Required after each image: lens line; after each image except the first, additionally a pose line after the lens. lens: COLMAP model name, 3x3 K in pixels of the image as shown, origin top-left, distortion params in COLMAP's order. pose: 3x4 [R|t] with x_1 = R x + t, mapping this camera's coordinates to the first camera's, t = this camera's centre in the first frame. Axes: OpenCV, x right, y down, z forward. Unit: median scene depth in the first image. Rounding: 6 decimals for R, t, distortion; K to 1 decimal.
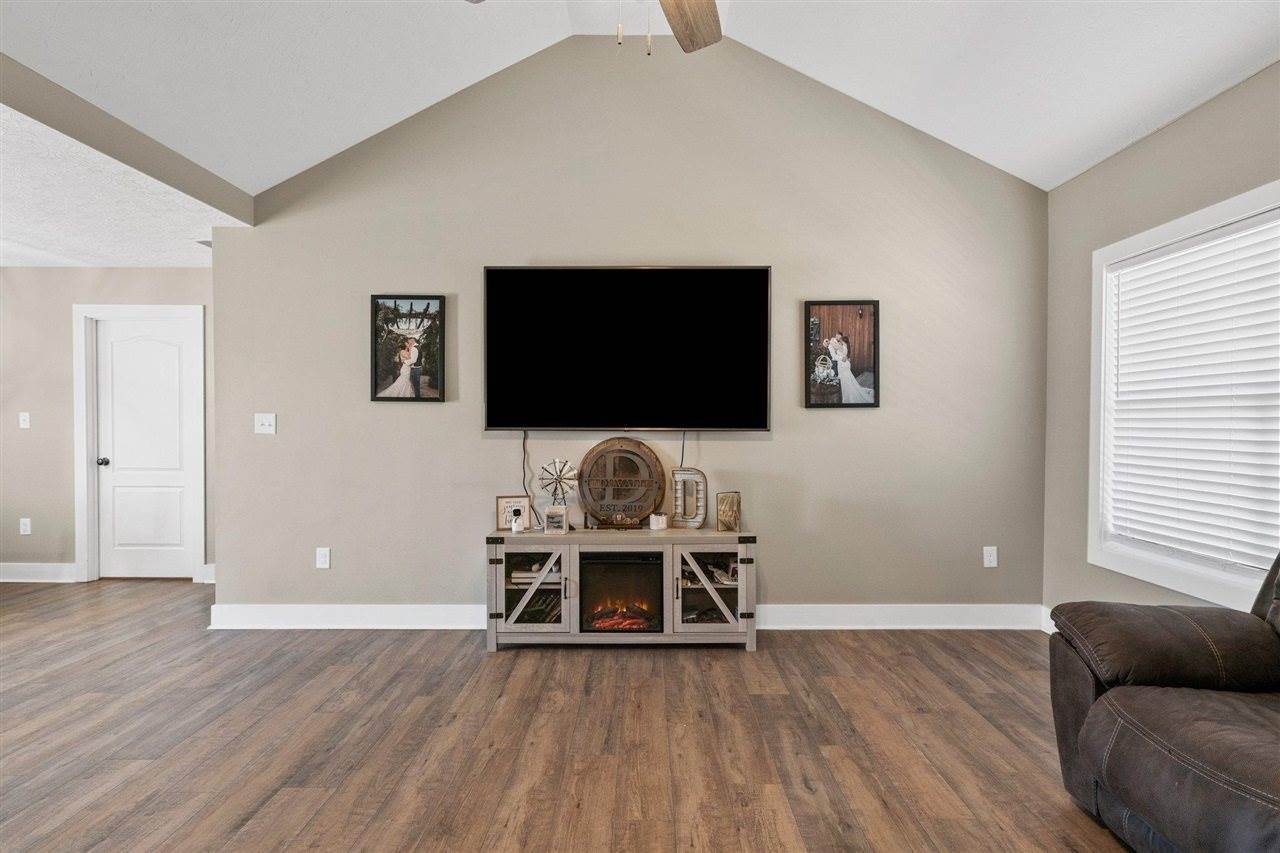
lens RADIAL K [[692.5, 0, 647.0], [0, 692.5, 426.3], [0, 0, 1]] dist [0.017005, -0.000451]
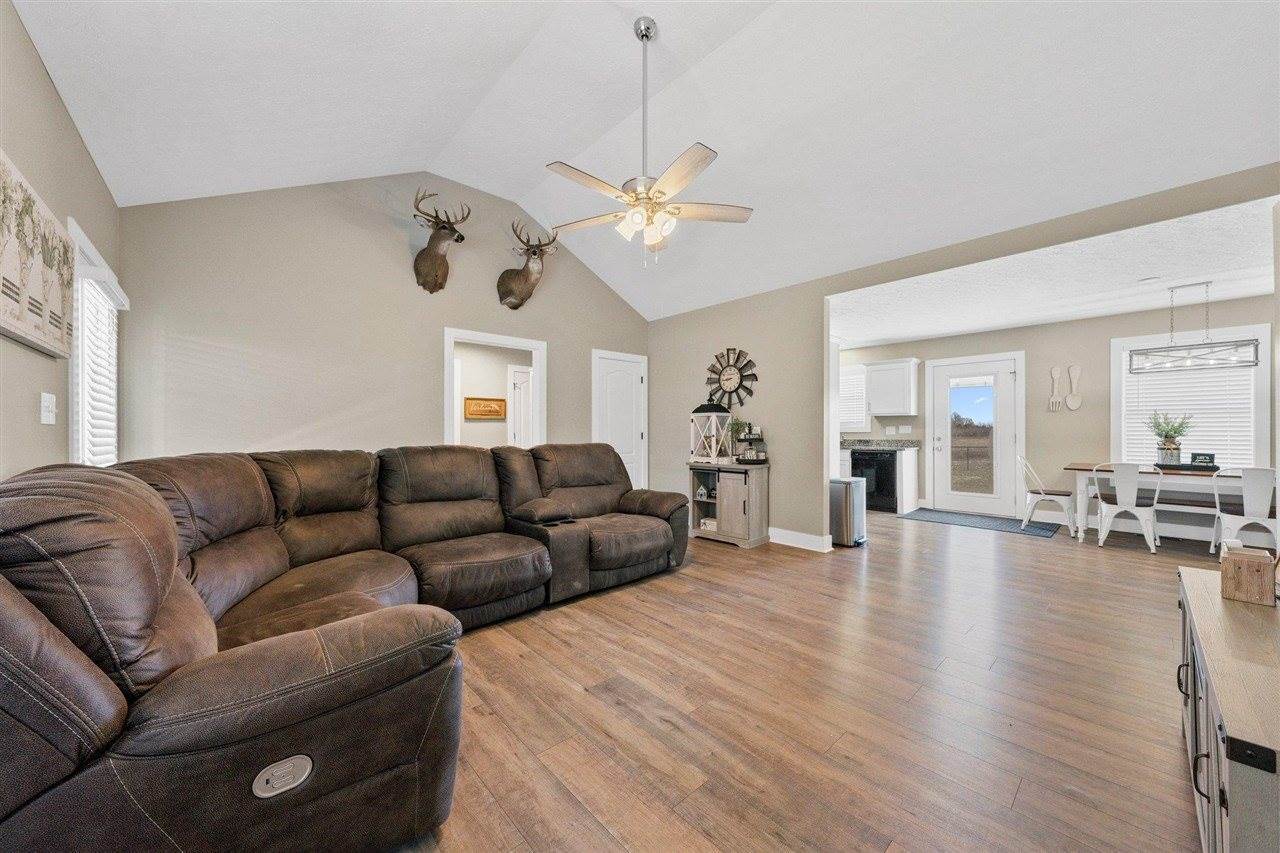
lens RADIAL K [[452.7, 0, 646.3], [0, 452.7, 426.1], [0, 0, 1]] dist [-0.003191, -0.000217]
pose [[-0.729609, -0.005069, -0.683846, 0.763145], [-0.004794, 0.999986, -0.002298, 0.024702], [0.683848, 0.001602, -0.729623, 1.495392]]
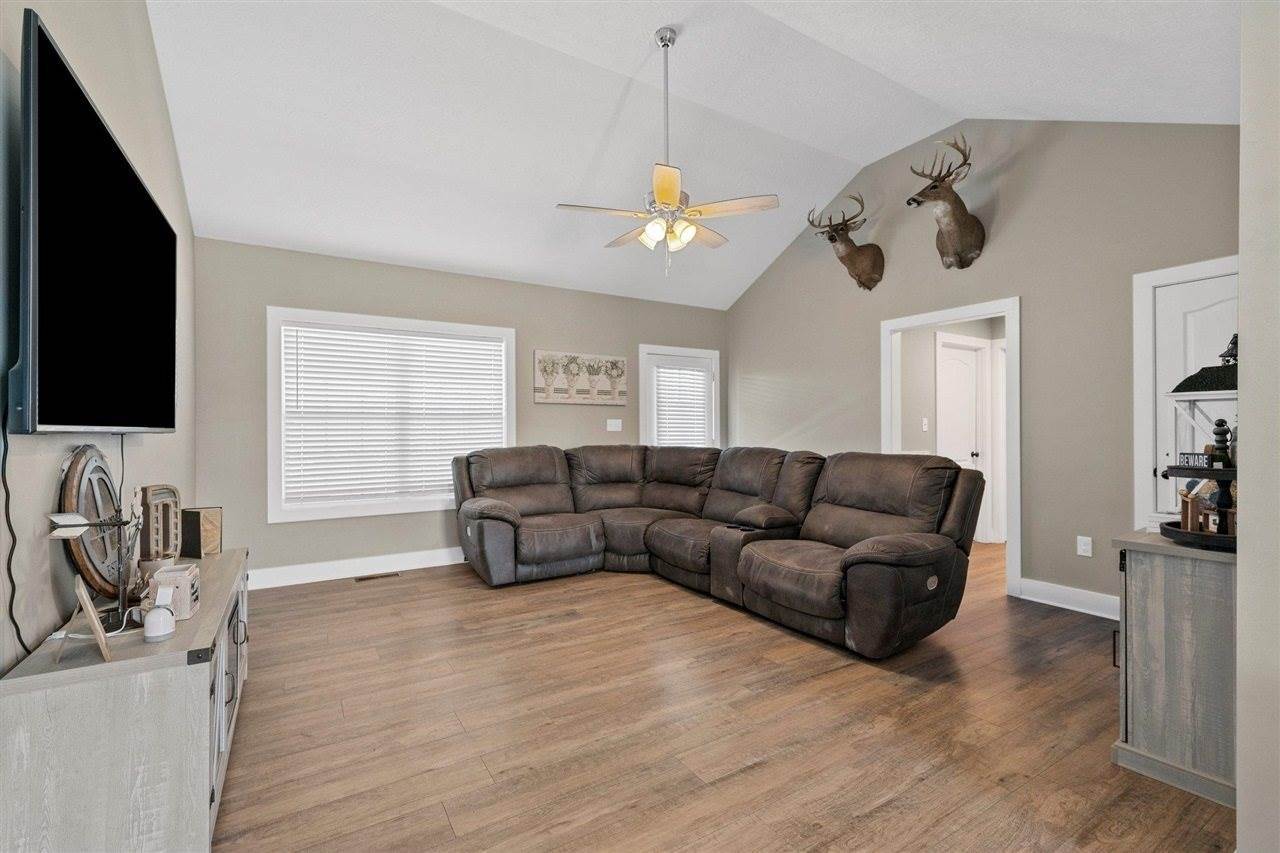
lens RADIAL K [[555.9, 0, 640.3], [0, 555.9, 430.2], [0, 0, 1]] dist [0.003855, 0.000192]
pose [[-0.534133, 0.004425, 0.845389, -1.118384], [0.009827, 0.999951, 0.000975, 0.017208], [-0.845343, 0.008829, -0.534150, 1.468042]]
